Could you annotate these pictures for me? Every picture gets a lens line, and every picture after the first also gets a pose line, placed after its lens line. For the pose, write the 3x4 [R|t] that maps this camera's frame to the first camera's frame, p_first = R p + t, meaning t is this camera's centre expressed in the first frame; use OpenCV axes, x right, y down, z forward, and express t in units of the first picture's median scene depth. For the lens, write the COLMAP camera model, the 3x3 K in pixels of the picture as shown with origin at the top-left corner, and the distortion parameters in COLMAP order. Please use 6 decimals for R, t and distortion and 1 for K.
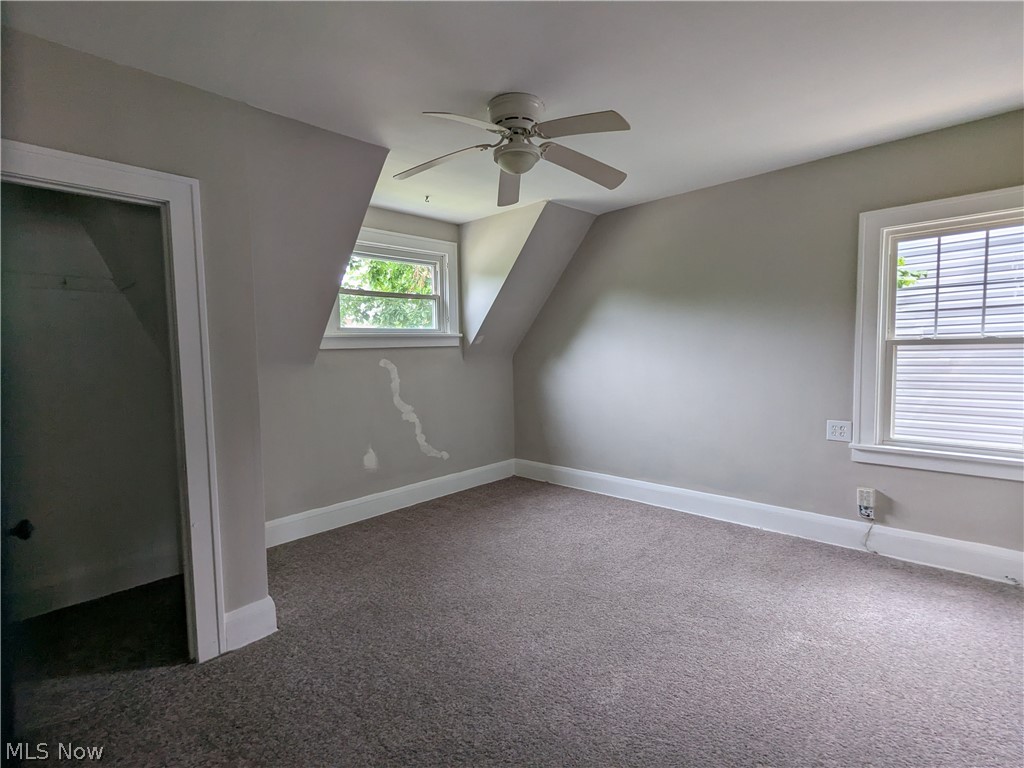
lens RADIAL K [[483.1, 0, 512.0], [0, 483.1, 384.0], [0, 0, 1]] dist [0.000474, 0.000317]
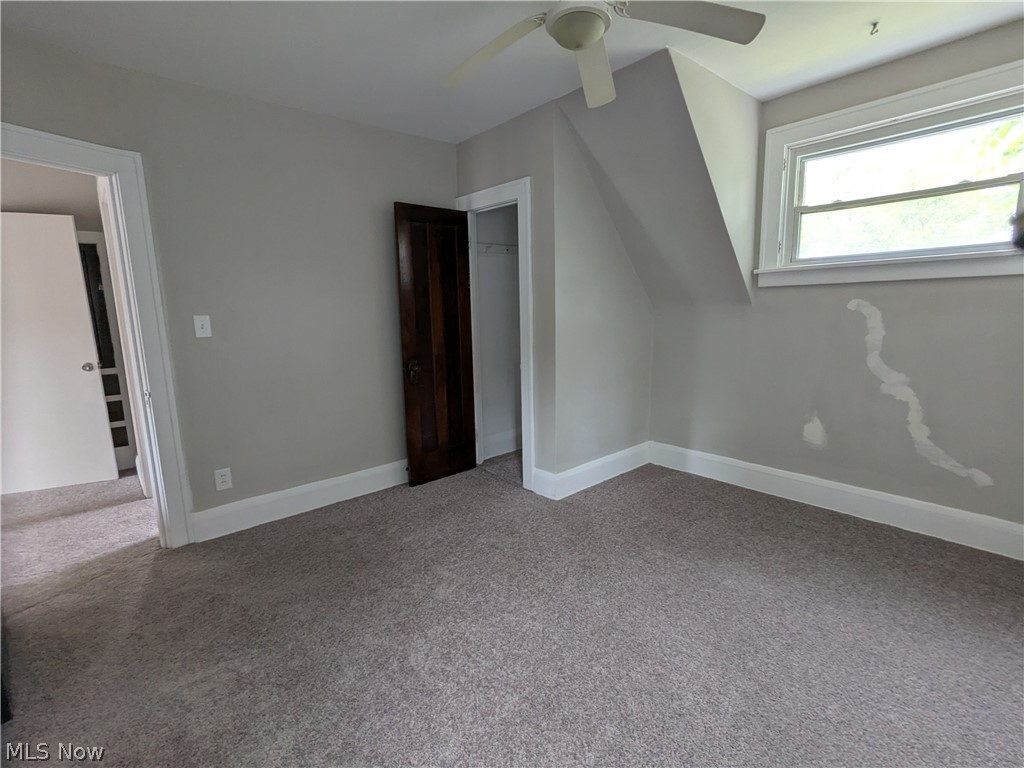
lens RADIAL K [[483.1, 0, 512.0], [0, 483.1, 384.0], [0, 0, 1]] dist [0.000474, 0.000317]
pose [[-0.096430, 0.188888, -0.977253, 0.472257], [-0.040376, 0.980278, 0.193456, -0.045327], [0.994520, 0.058112, -0.086902, 0.565401]]
